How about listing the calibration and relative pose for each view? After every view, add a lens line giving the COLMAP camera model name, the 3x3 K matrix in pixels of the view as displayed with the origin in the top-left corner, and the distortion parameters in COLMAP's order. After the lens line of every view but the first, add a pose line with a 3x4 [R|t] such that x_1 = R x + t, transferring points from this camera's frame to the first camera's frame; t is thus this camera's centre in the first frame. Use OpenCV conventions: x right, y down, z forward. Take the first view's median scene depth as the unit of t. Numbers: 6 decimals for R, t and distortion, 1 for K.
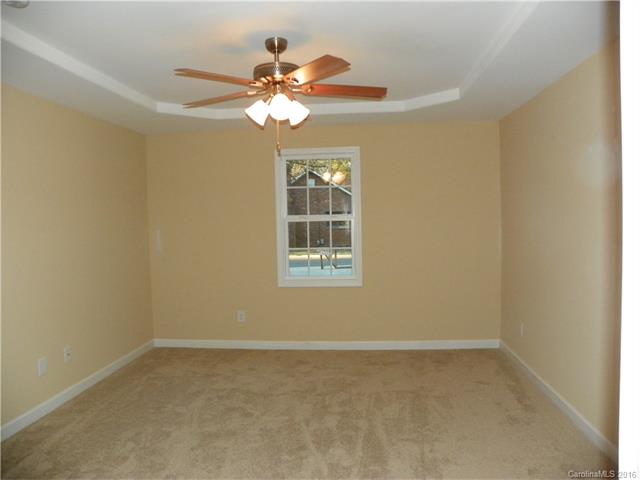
lens RADIAL K [[486.5, 0, 320.0], [0, 486.5, 240.0], [0, 0, 1]] dist [-0.153895, 0.108838]
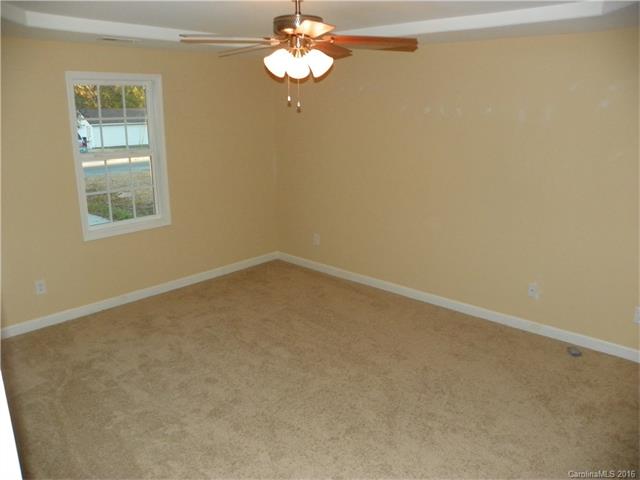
lens RADIAL K [[486.5, 0, 320.0], [0, 486.5, 240.0], [0, 0, 1]] dist [-0.153895, 0.108838]
pose [[0.577190, -0.182490, 0.795958, -0.586382], [0.011432, 0.976420, 0.215576, -0.089624], [-0.816530, -0.115329, 0.565667, 0.248472]]
